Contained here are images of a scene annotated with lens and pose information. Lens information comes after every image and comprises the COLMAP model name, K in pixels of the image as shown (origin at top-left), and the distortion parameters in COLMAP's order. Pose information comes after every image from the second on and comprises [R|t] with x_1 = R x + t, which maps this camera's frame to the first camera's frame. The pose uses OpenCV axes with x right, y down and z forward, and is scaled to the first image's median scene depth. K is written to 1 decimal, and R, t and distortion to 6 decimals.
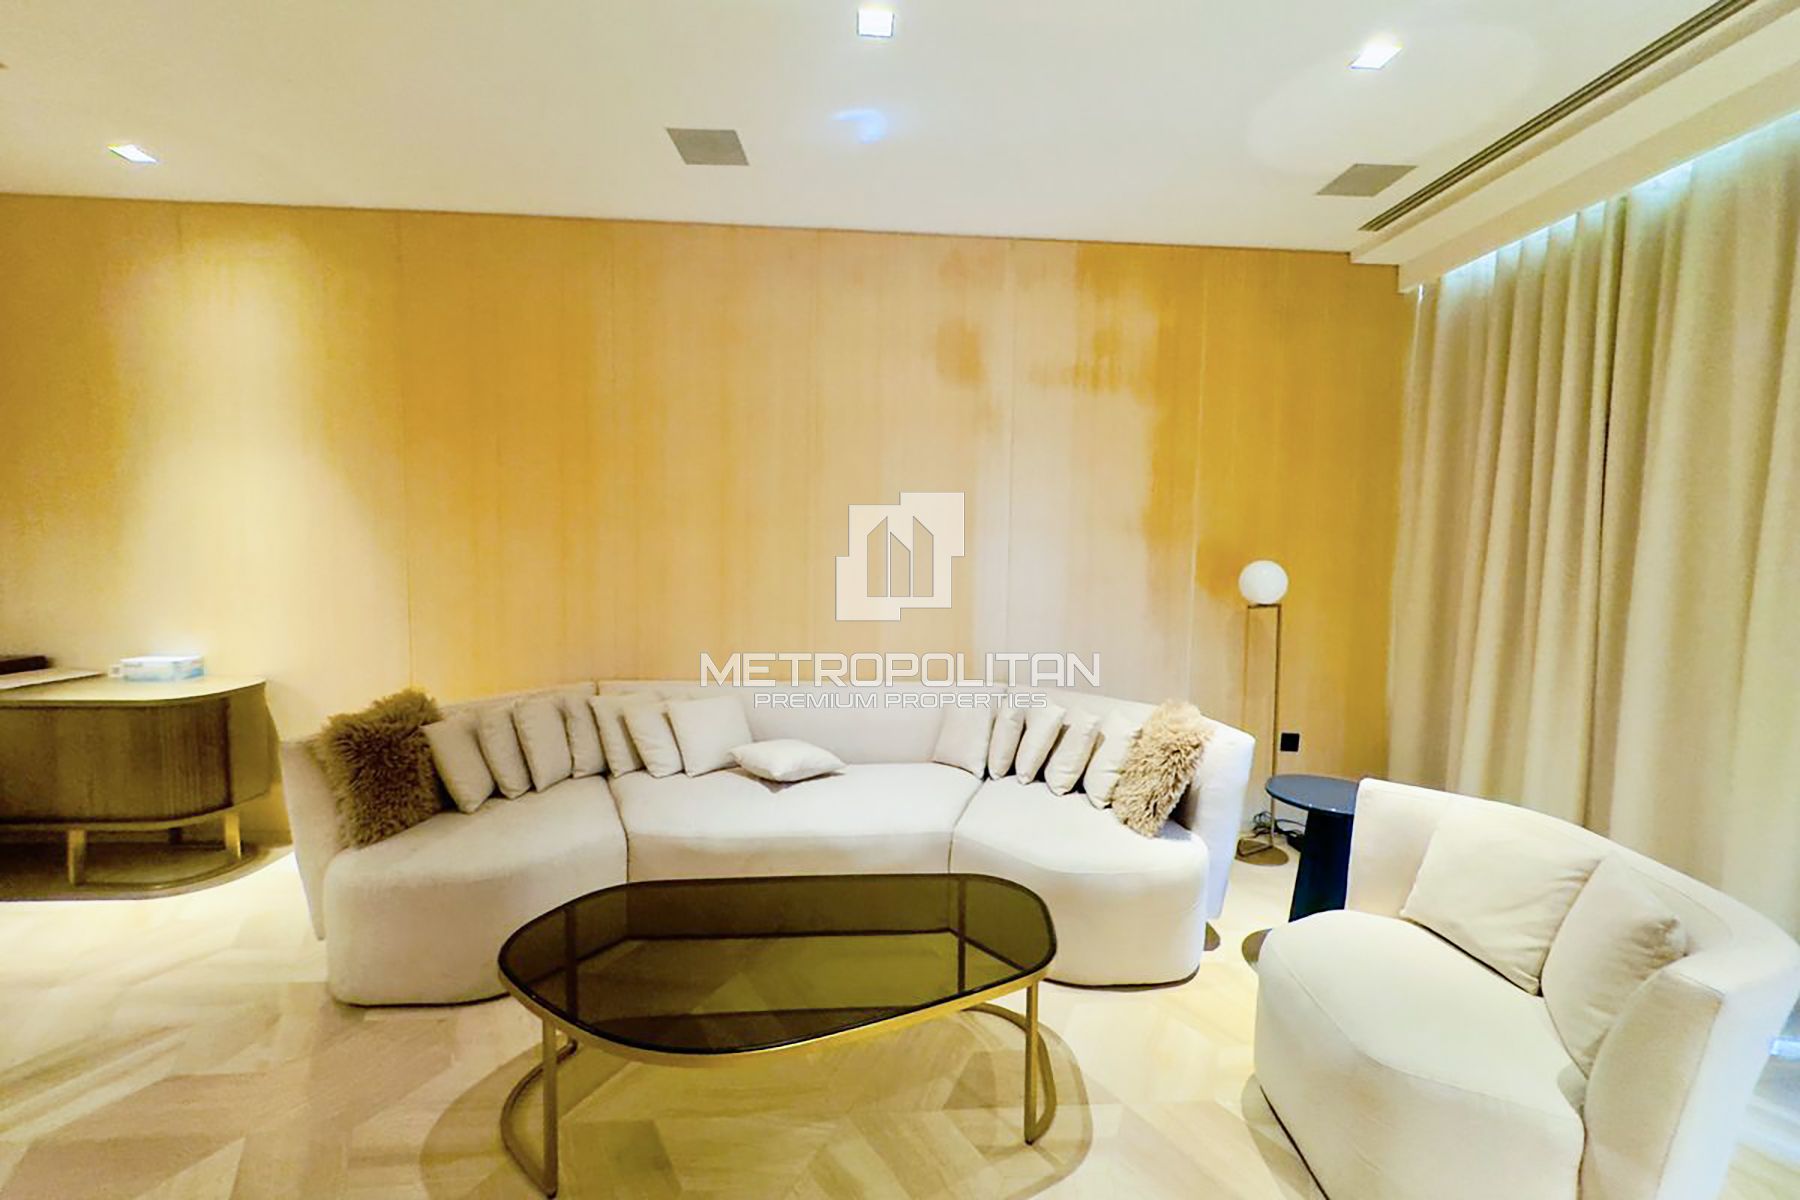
lens RADIAL K [[723.1, 0, 900.0], [0, 723.1, 600.0], [0, 0, 1]] dist [-0.010723, -0.000106]
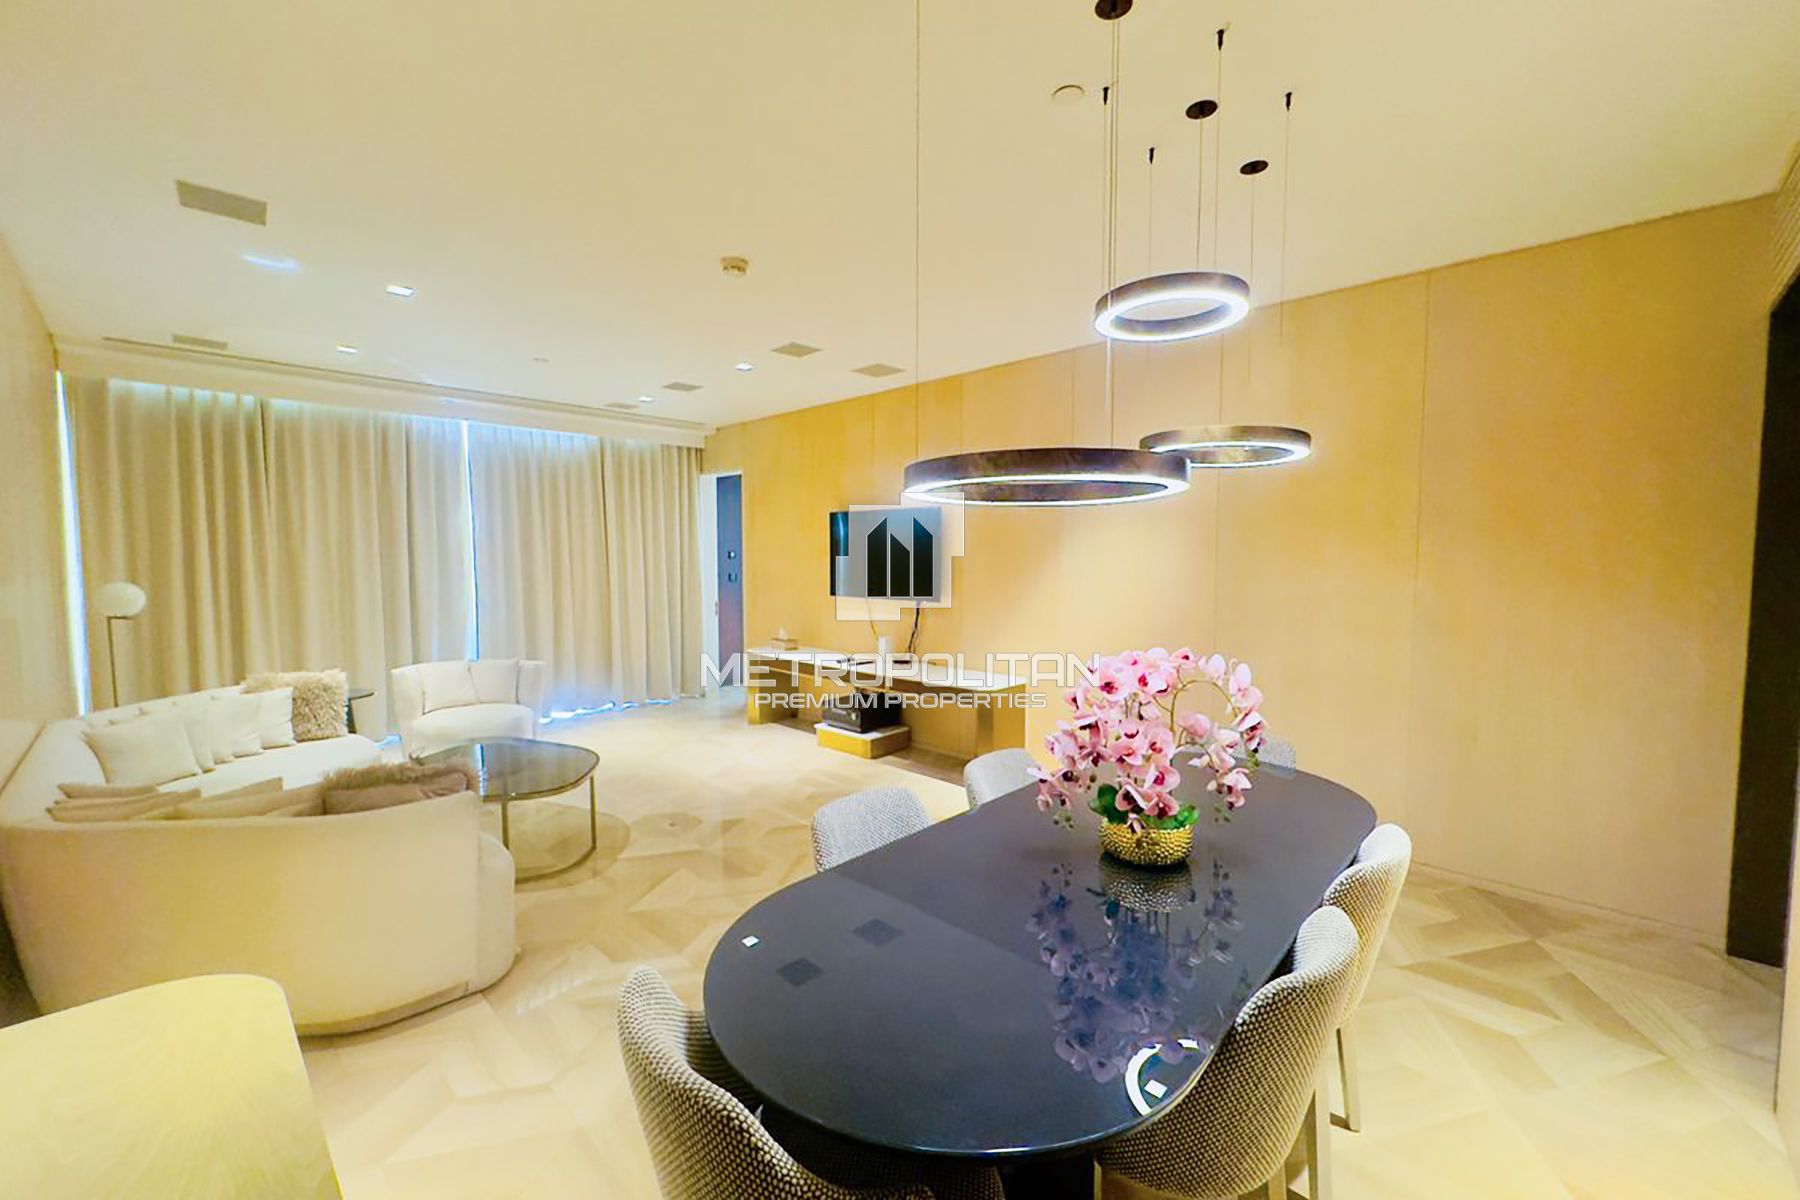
lens RADIAL K [[719.1, 0, 900.0], [0, 719.1, 600.0], [0, 0, 1]] dist [-0.002828, -0.000190]
pose [[-0.673572, -0.064593, 0.736294, -1.462154], [0.033187, 0.992526, 0.117431, -0.135523], [-0.738376, 0.103534, -0.666394, 0.872777]]
